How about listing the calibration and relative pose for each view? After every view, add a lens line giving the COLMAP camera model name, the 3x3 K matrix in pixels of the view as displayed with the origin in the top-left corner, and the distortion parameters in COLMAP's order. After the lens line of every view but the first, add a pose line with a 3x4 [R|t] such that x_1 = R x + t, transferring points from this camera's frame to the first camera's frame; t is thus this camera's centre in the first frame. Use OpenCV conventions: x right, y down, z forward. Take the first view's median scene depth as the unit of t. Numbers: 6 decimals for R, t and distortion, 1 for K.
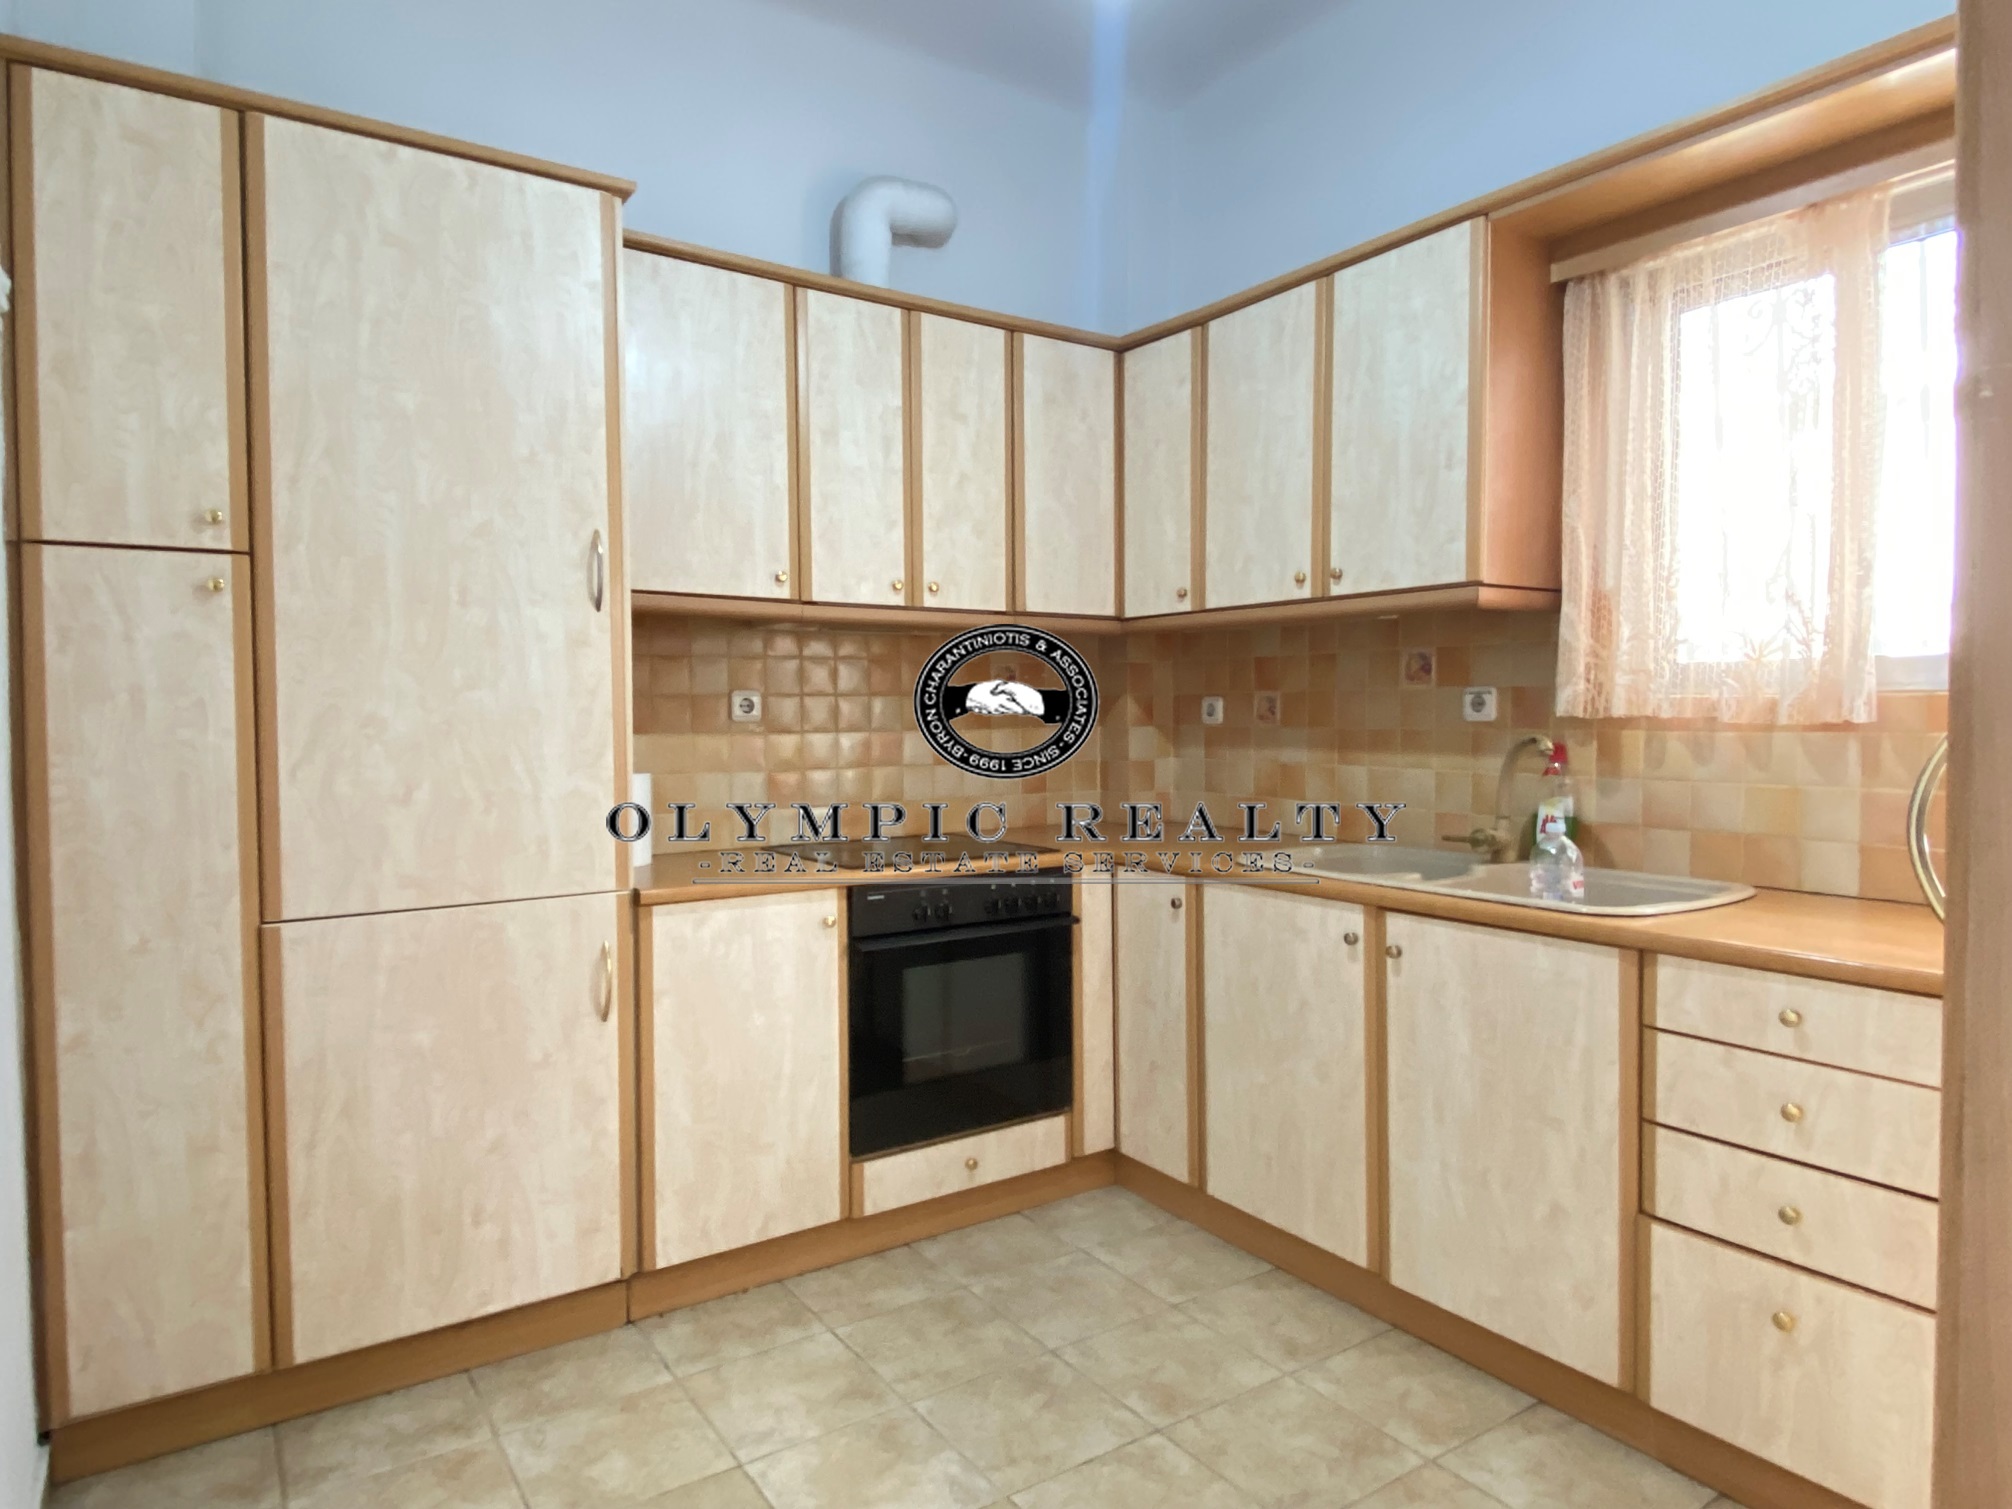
lens RADIAL K [[1209.5, 0, 1006.0], [0, 1209.5, 754.5], [0, 0, 1]] dist [0.090105, -0.102815]
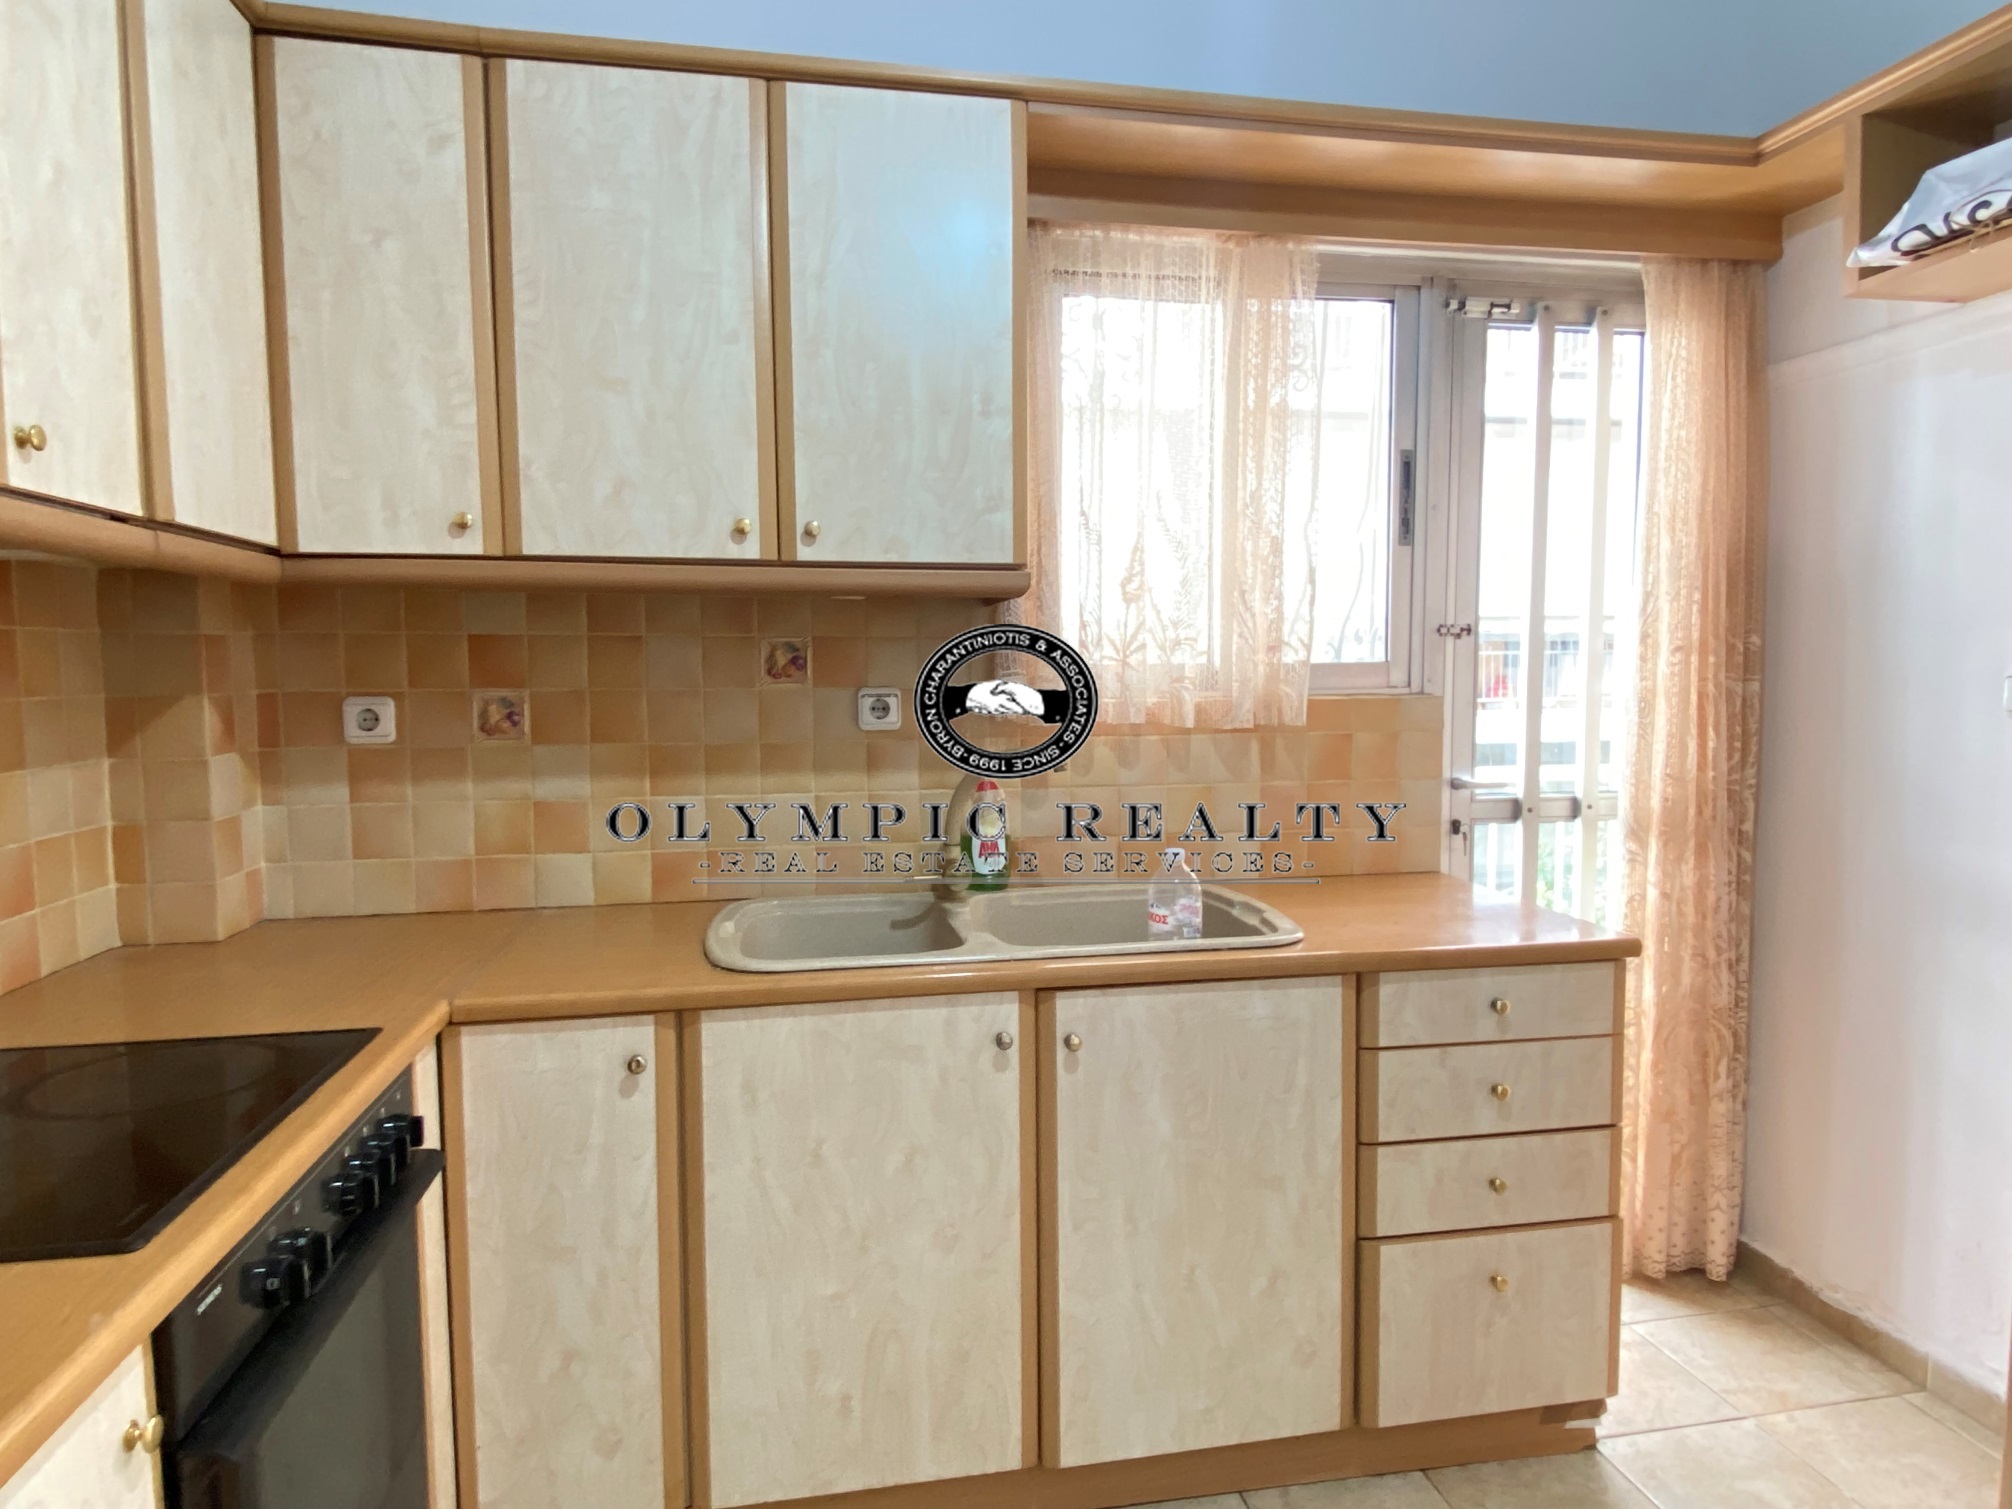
lens RADIAL K [[1209.5, 0, 1006.0], [0, 1209.5, 754.5], [0, 0, 1]] dist [0.090105, -0.102815]
pose [[0.396178, -0.064262, 0.915922, -0.336237], [0.036033, 0.997867, 0.054426, -0.054381], [-0.917466, 0.011441, 0.397649, 0.631542]]
